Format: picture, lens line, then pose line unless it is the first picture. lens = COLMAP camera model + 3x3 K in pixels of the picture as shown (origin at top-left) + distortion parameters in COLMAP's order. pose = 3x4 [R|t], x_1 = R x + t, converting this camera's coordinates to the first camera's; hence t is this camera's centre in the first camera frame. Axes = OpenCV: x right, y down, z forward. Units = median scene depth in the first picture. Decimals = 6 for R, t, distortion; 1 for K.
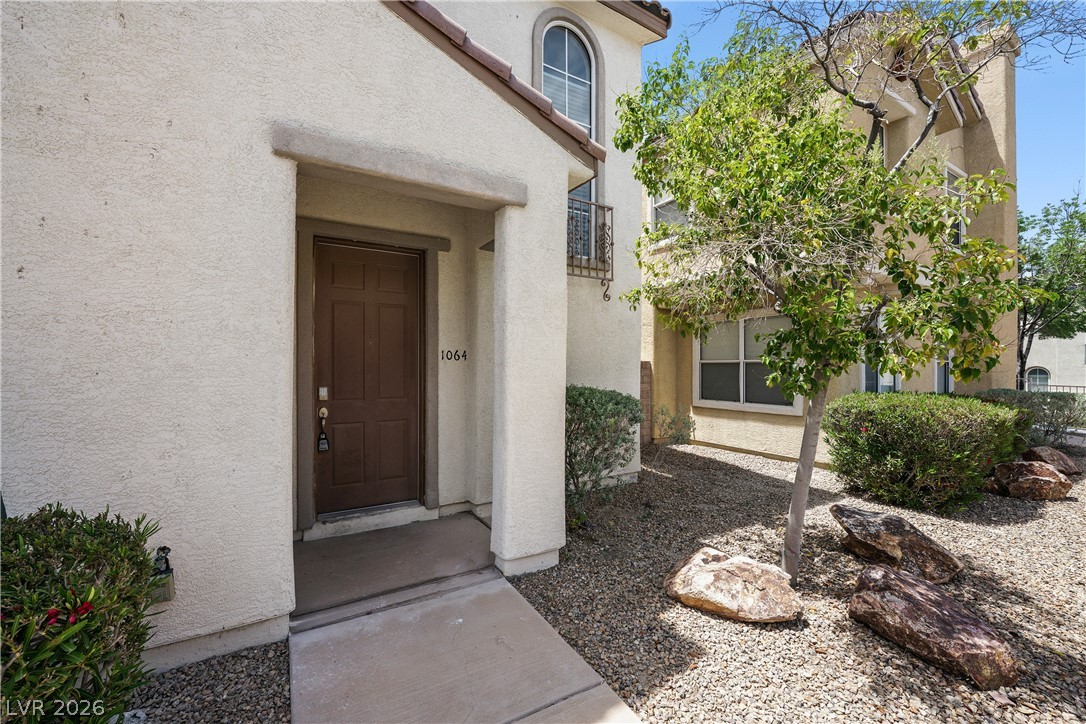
lens RADIAL K [[425.6, 0, 541.8], [0, 425.6, 370.4], [0, 0, 1]] dist [-0.013695, 0.001895]
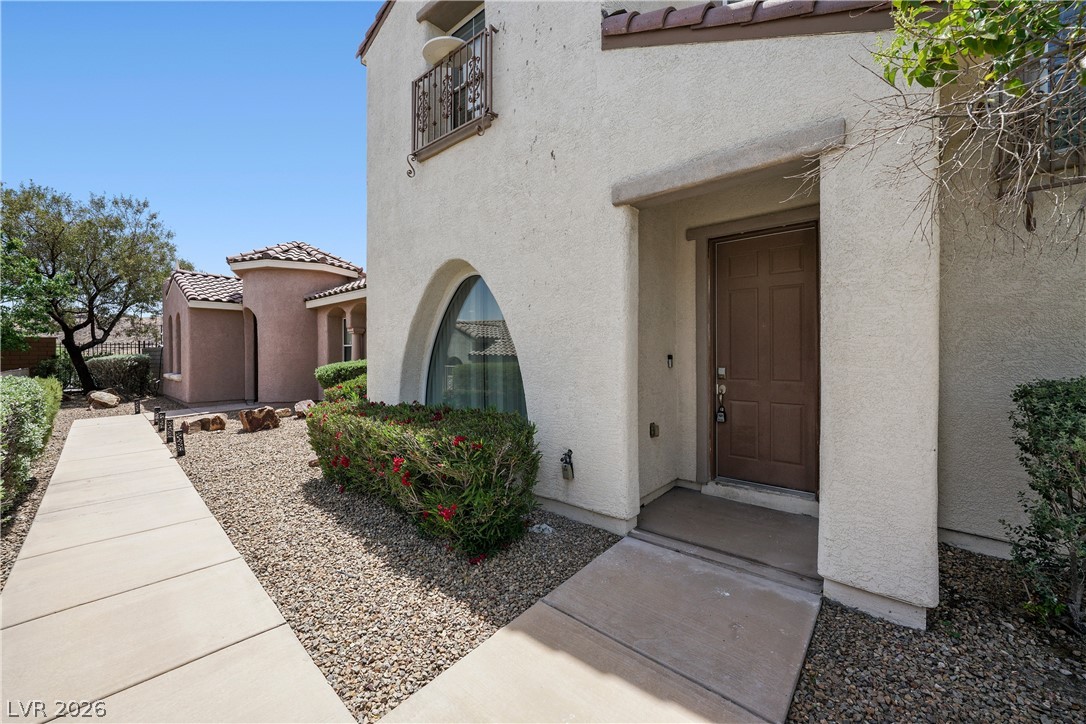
lens RADIAL K [[425.6, 0, 542.8], [0, 425.6, 356.5], [0, 0, 1]] dist [-0.013695, 0.001895]
pose [[0.324597, 0.004550, -0.945842, 0.549557], [-0.004426, 0.999985, 0.003291, 0.011226], [0.945842, 0.003118, 0.324612, 0.212063]]
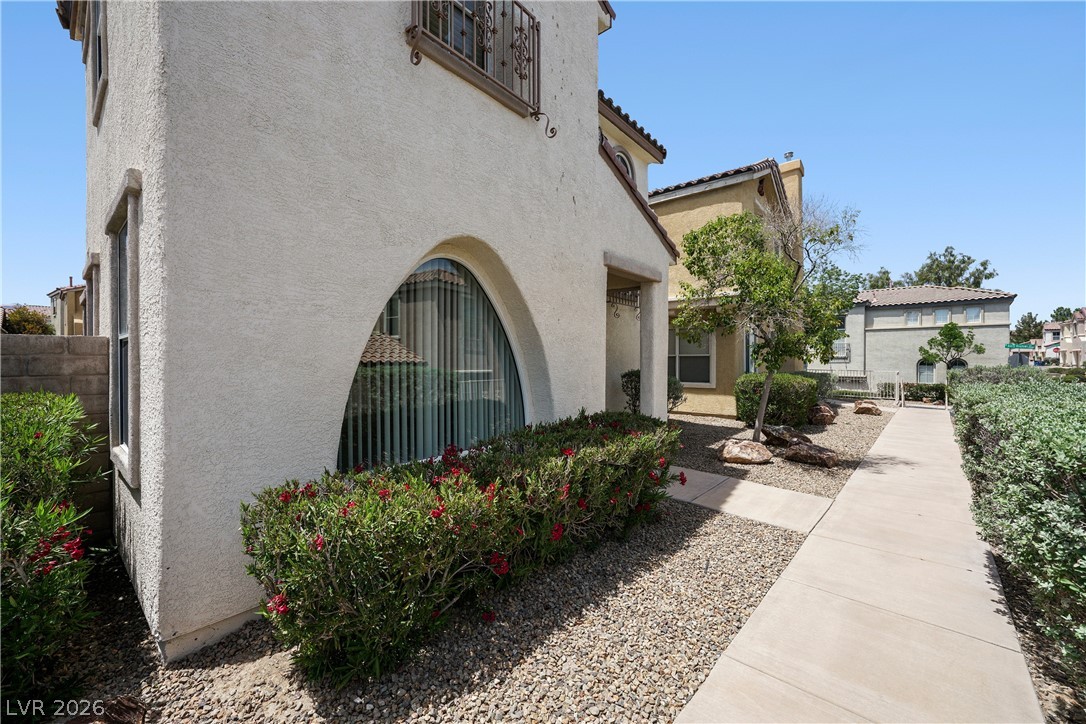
lens RADIAL K [[425.6, 0, 546.9], [0, 425.6, 361.9], [0, 0, 1]] dist [-0.013695, 0.001895]
pose [[0.939688, -0.000939, 0.342032, -1.338643], [0.000222, 0.999998, 0.002135, -0.000688], [-0.342034, -0.001930, 0.939686, -0.810082]]
